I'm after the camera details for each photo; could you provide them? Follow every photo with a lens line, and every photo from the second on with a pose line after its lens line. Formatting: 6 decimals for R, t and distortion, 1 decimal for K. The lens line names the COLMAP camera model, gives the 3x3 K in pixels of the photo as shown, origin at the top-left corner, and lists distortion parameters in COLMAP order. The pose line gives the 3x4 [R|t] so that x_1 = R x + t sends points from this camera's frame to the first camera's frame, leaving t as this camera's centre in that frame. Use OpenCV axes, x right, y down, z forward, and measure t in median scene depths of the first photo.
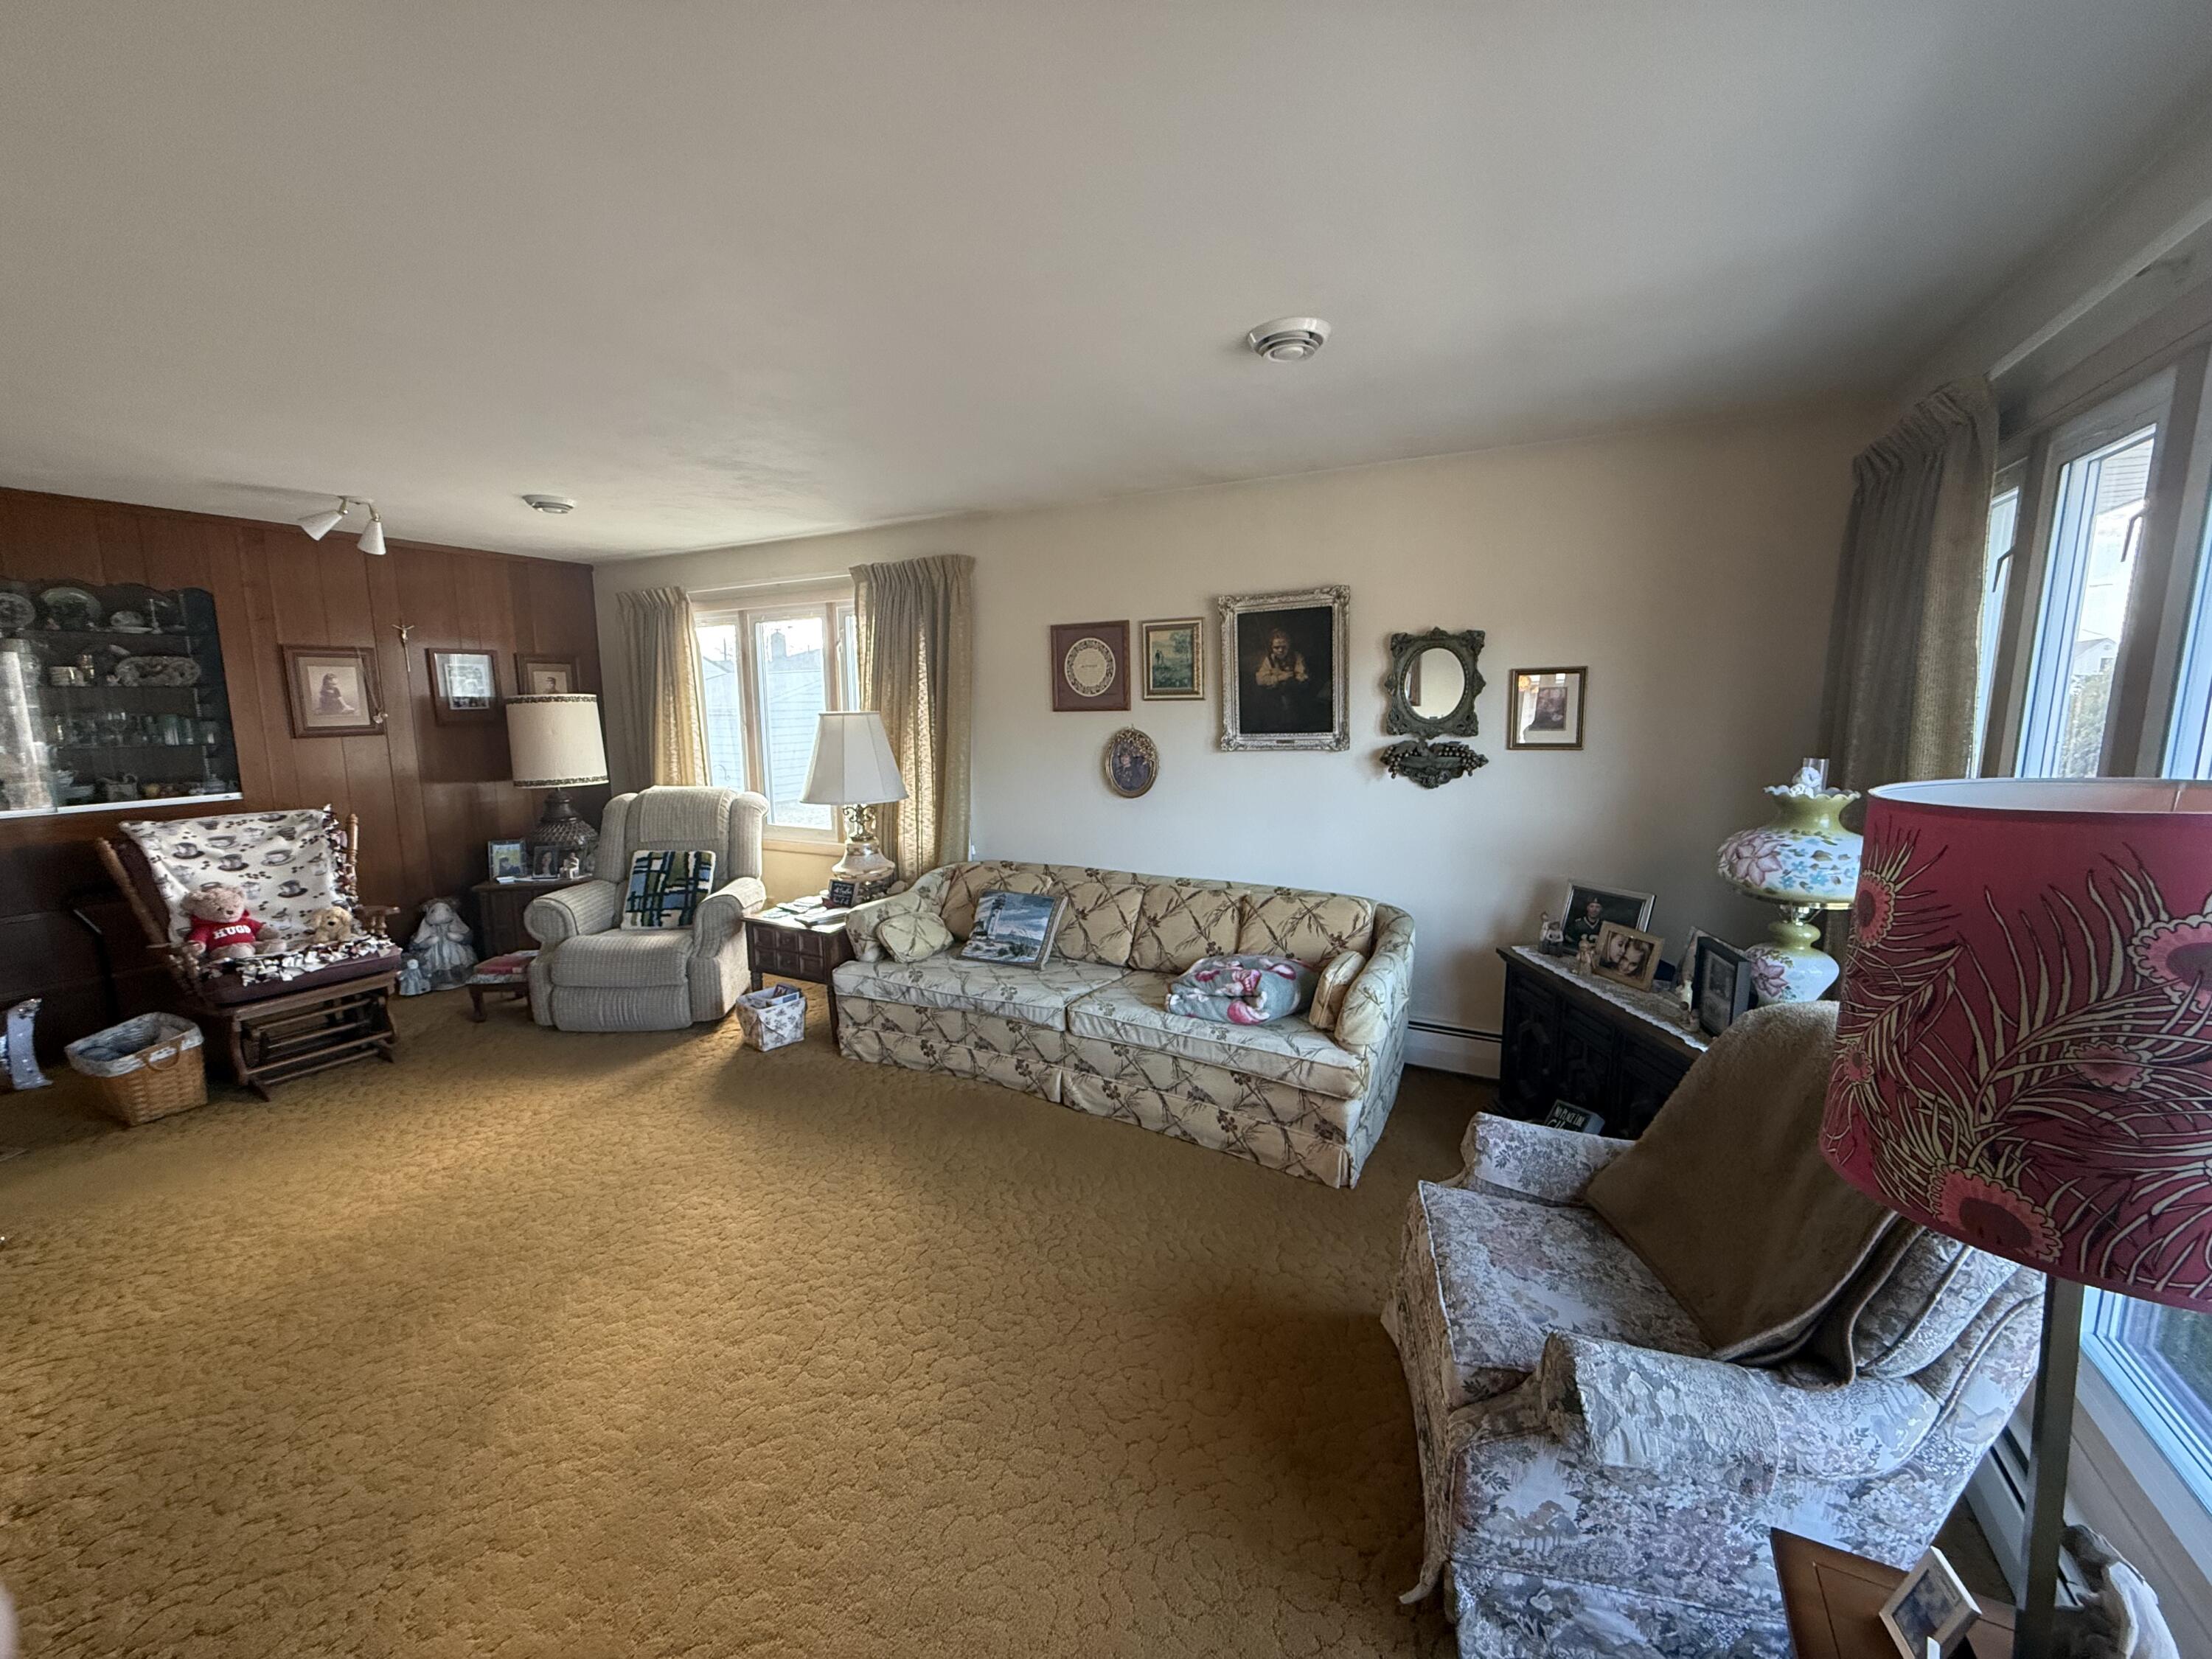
lens RADIAL K [[879.5, 0, 1099.9], [0, 879.5, 827.2], [0, 0, 1]] dist [0.000623, 0.000480]
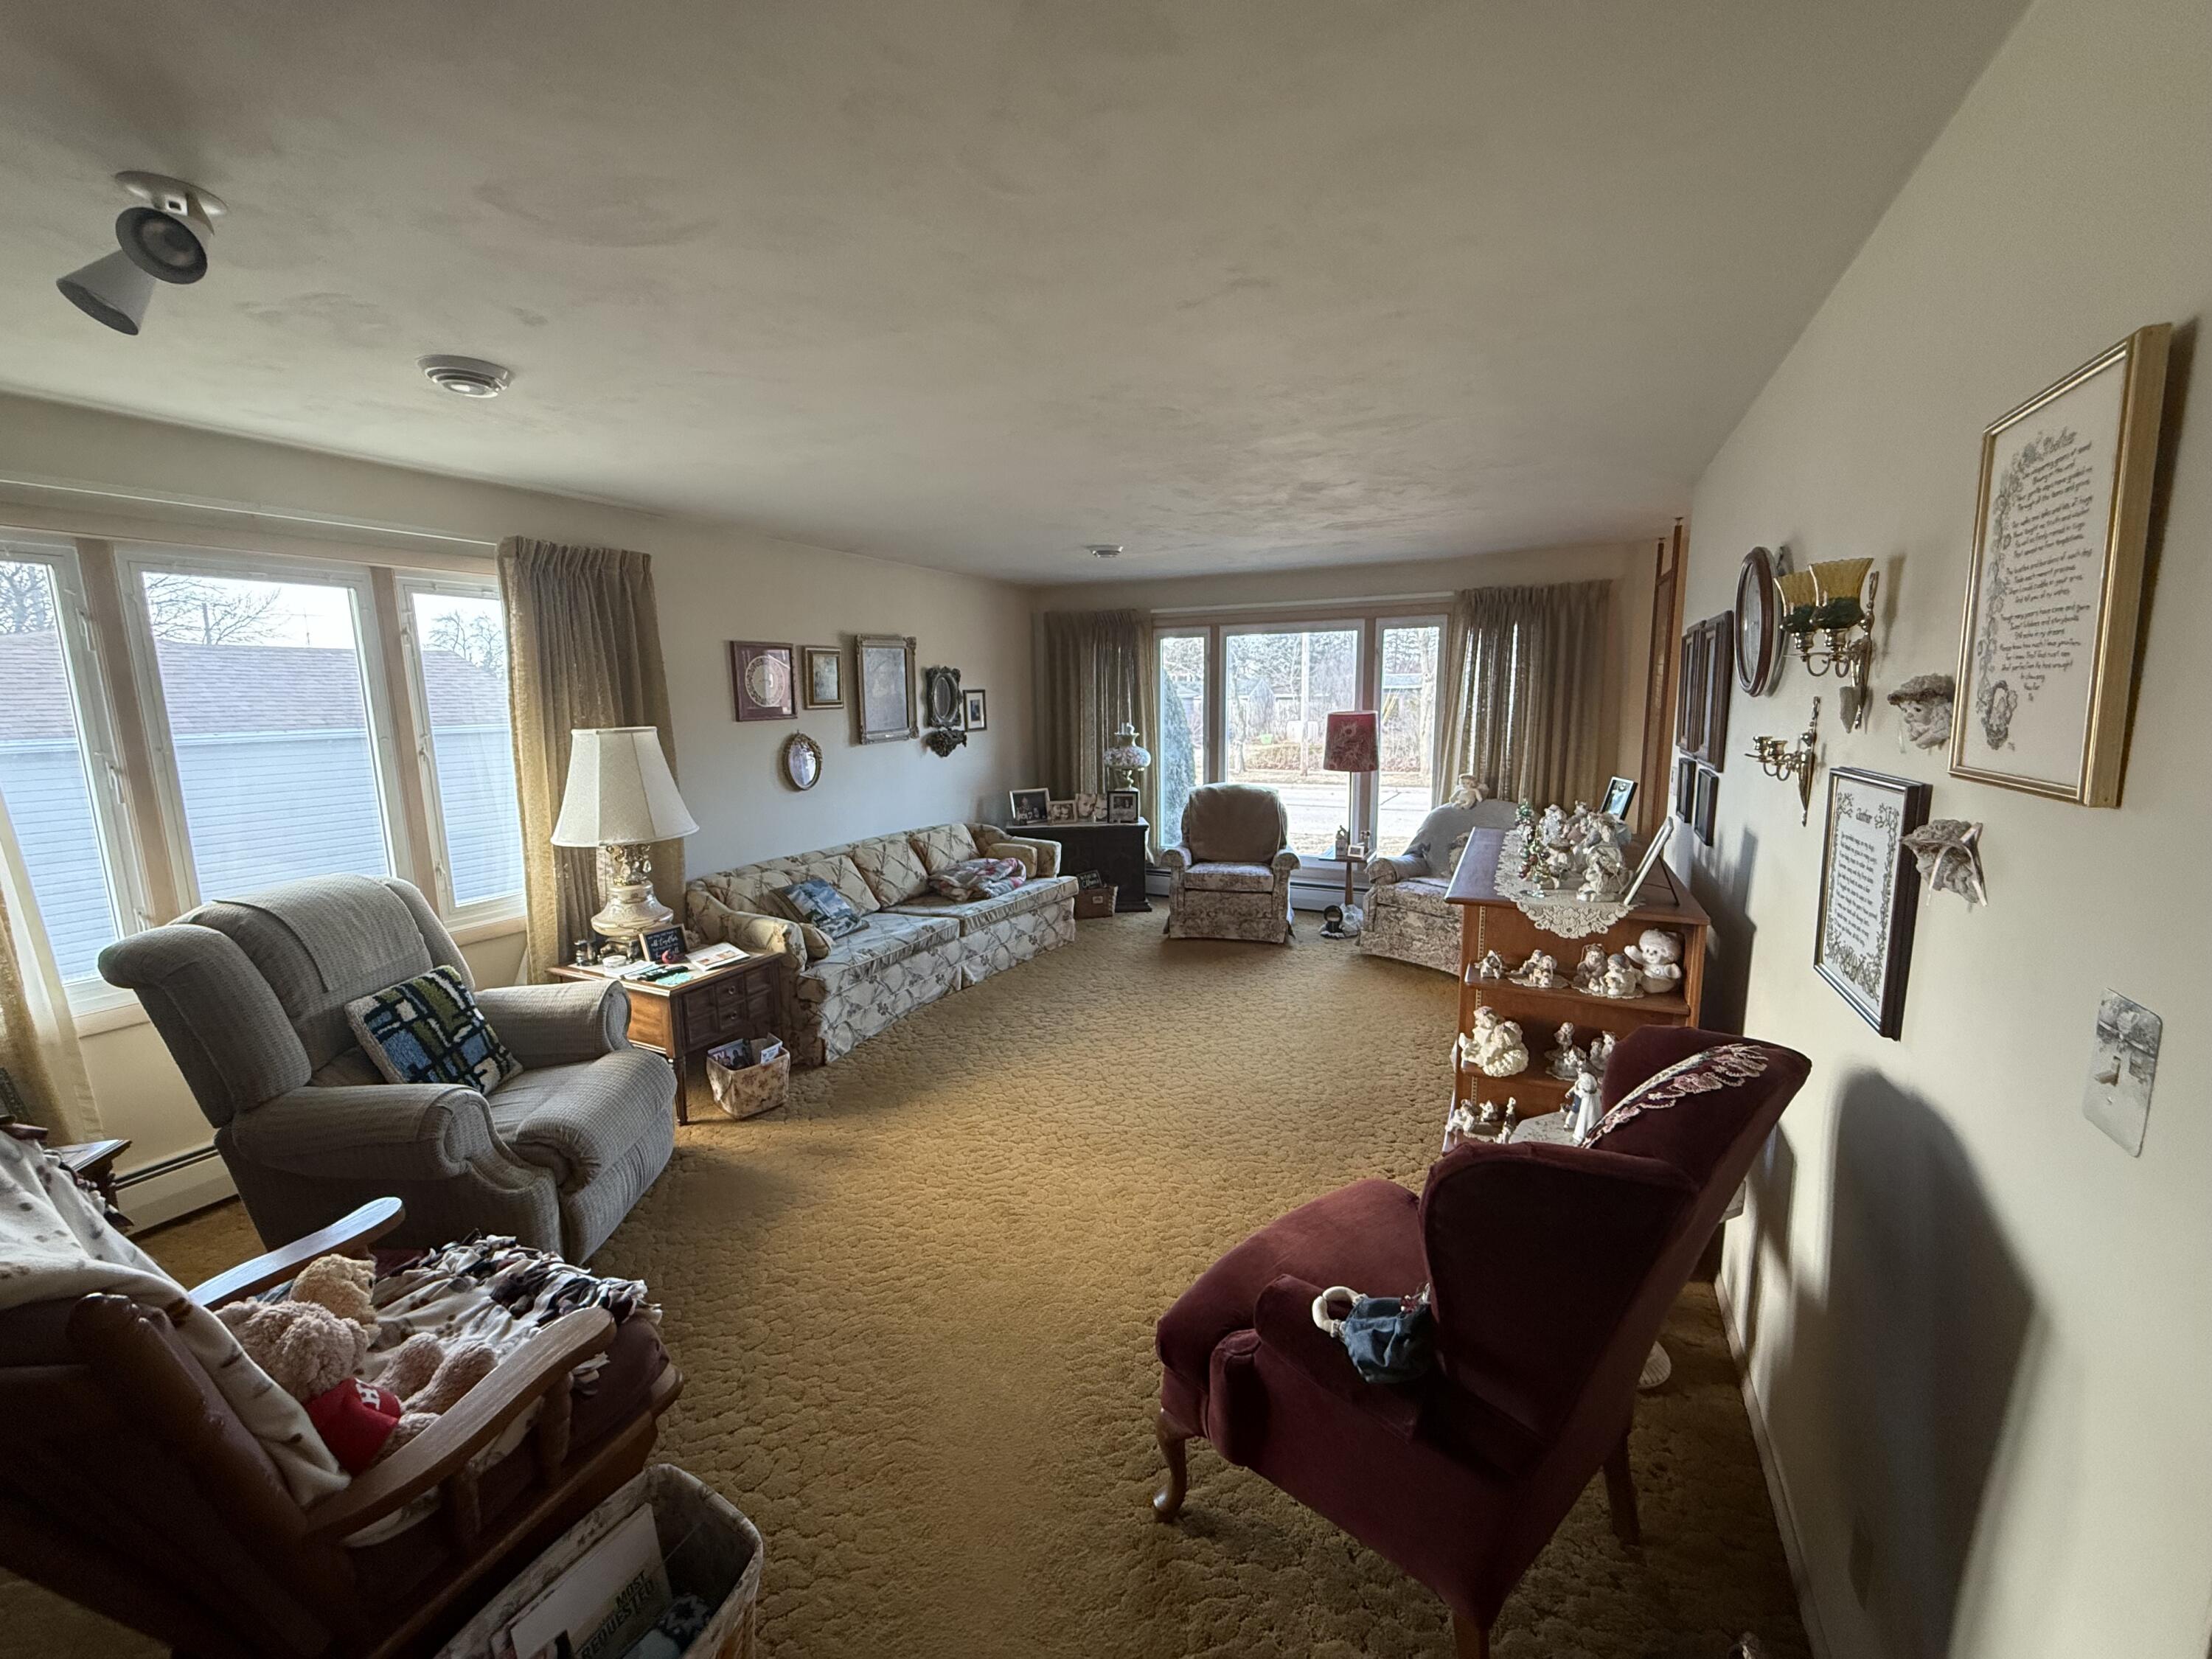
lens RADIAL K [[879.5, 0, 1099.9], [0, 879.5, 827.2], [0, 0, 1]] dist [0.000623, 0.000480]
pose [[-0.025608, -0.139830, 0.989844, -1.356483], [0.158539, 0.977070, 0.142127, -0.104711], [-0.987021, 0.160568, -0.002853, 0.702639]]
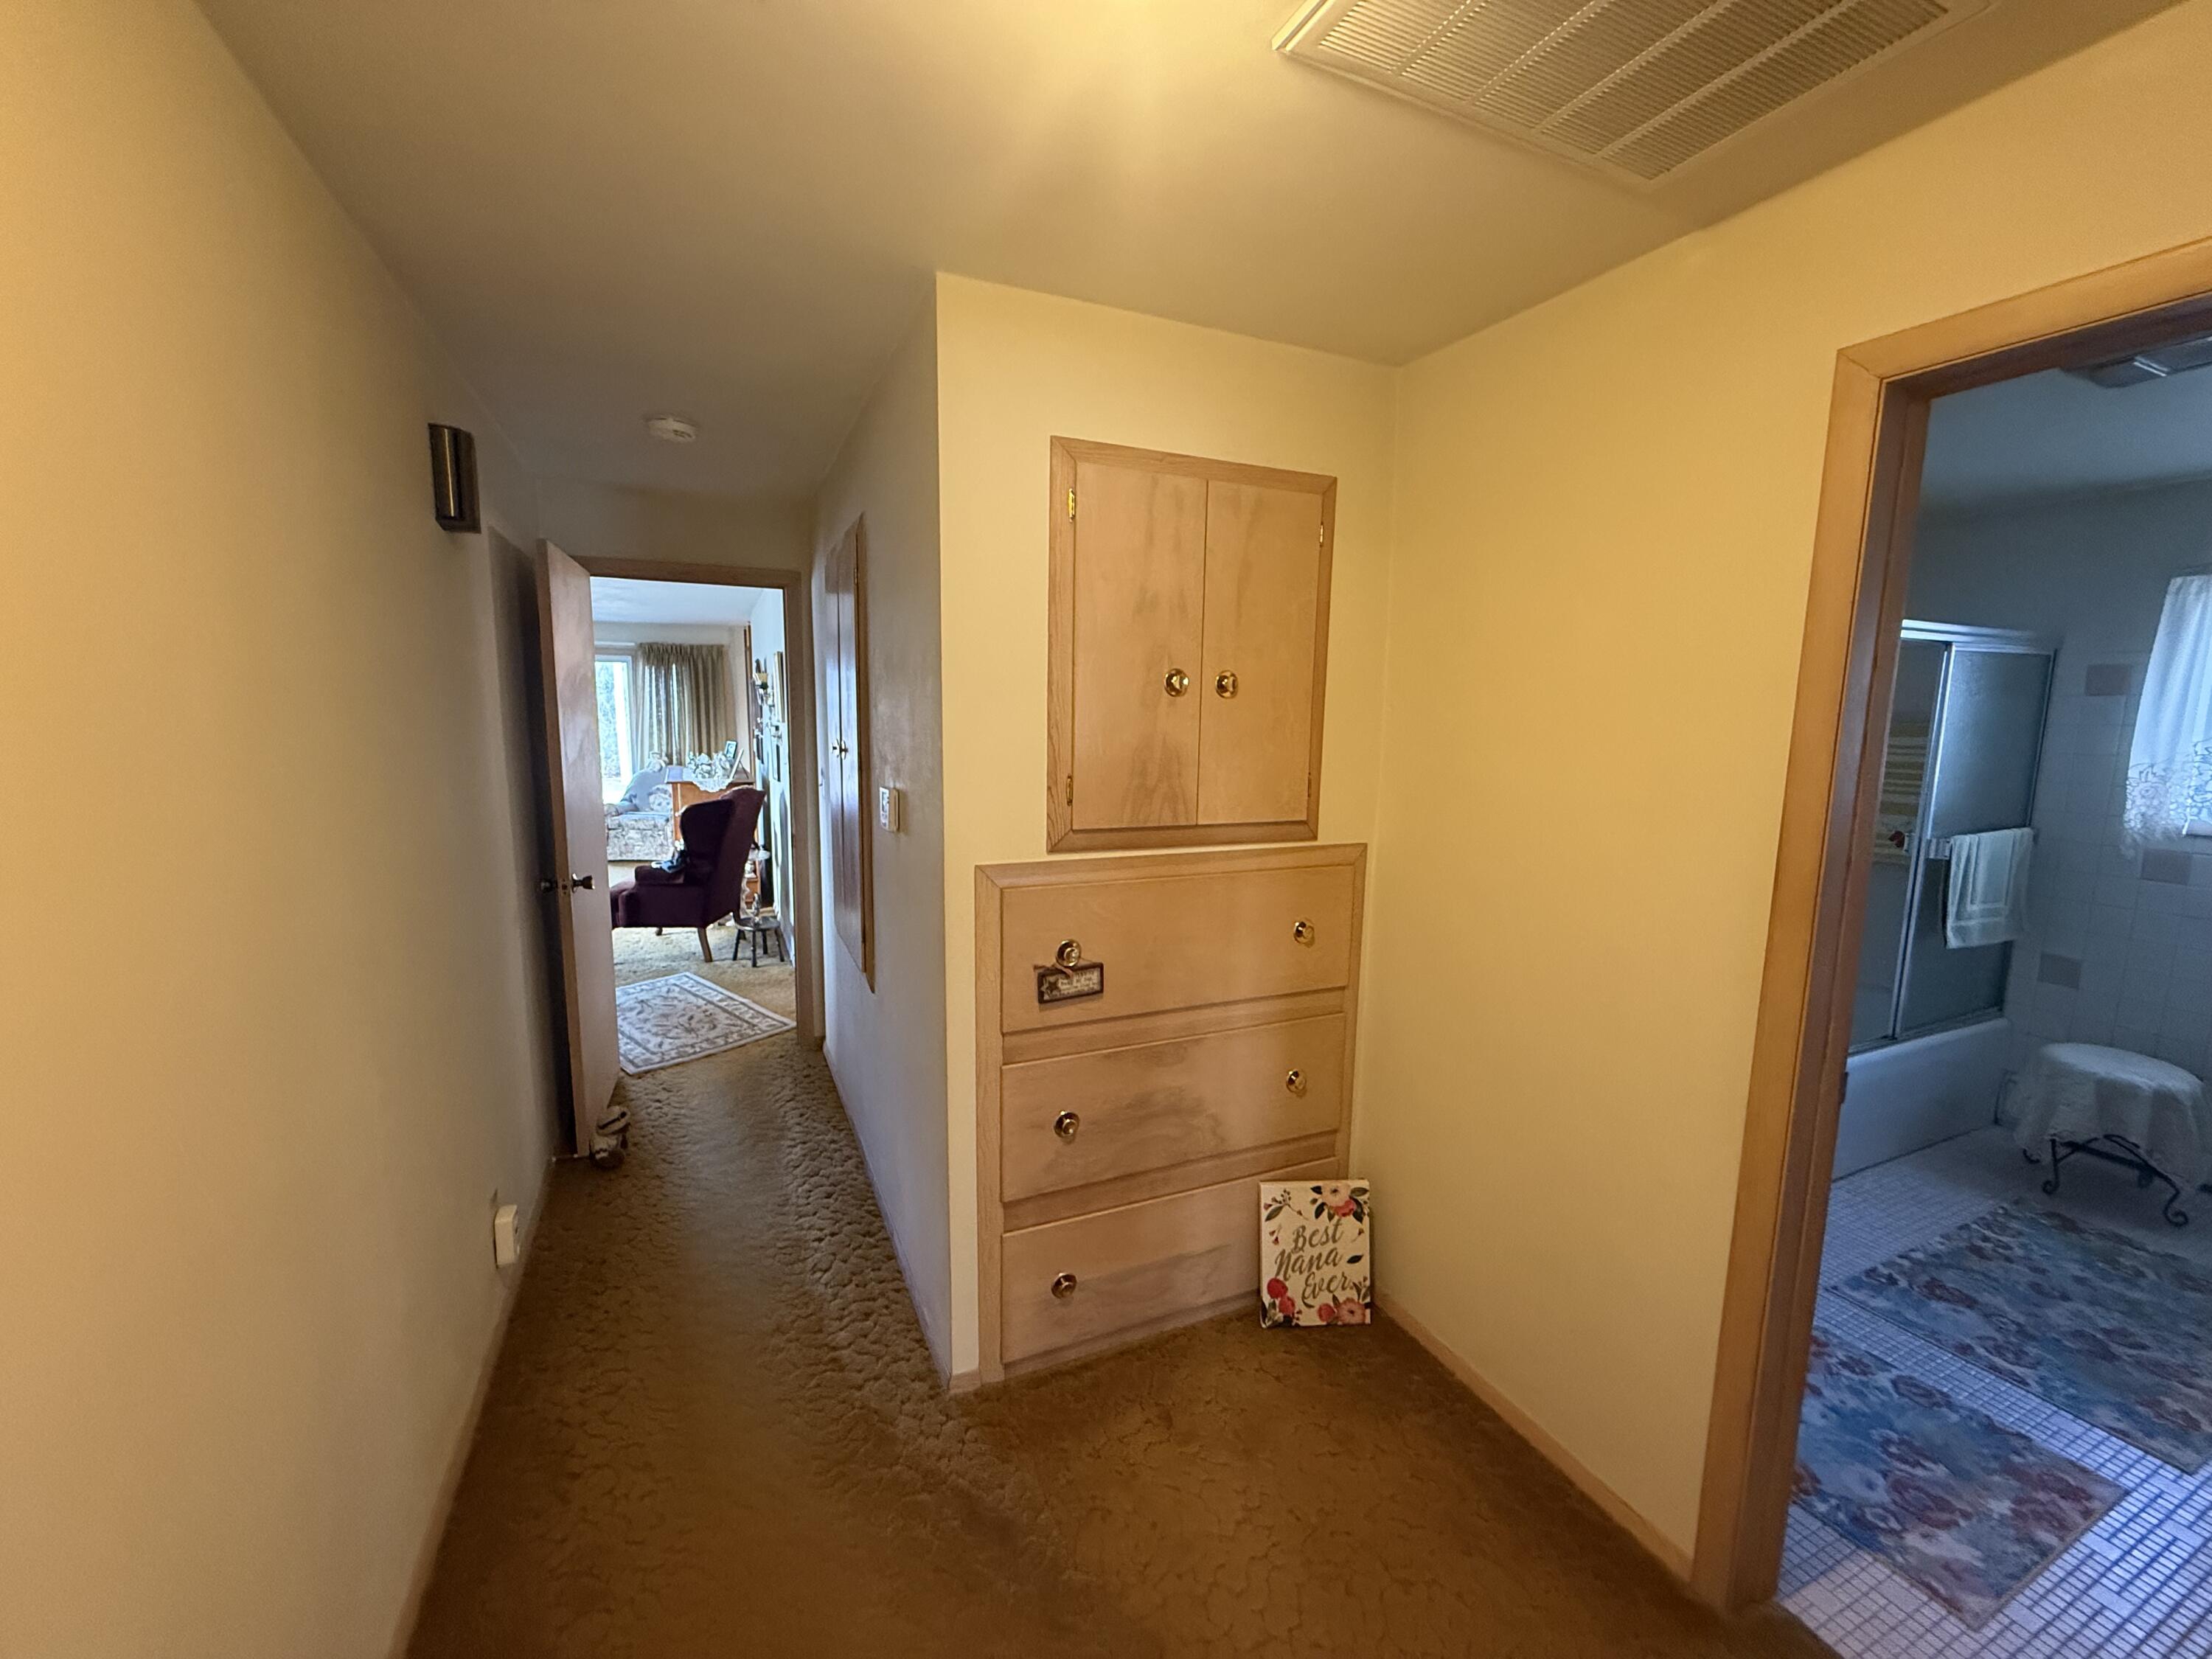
lens RADIAL K [[879.5, 0, 1099.9], [0, 879.5, 827.2], [0, 0, 1]] dist [0.000623, 0.000480]
pose [[-0.794281, -0.085874, 0.601451, -2.293185], [0.079471, 0.966770, 0.242984, -0.171638], [-0.602331, 0.240795, -0.761062, 1.197712]]
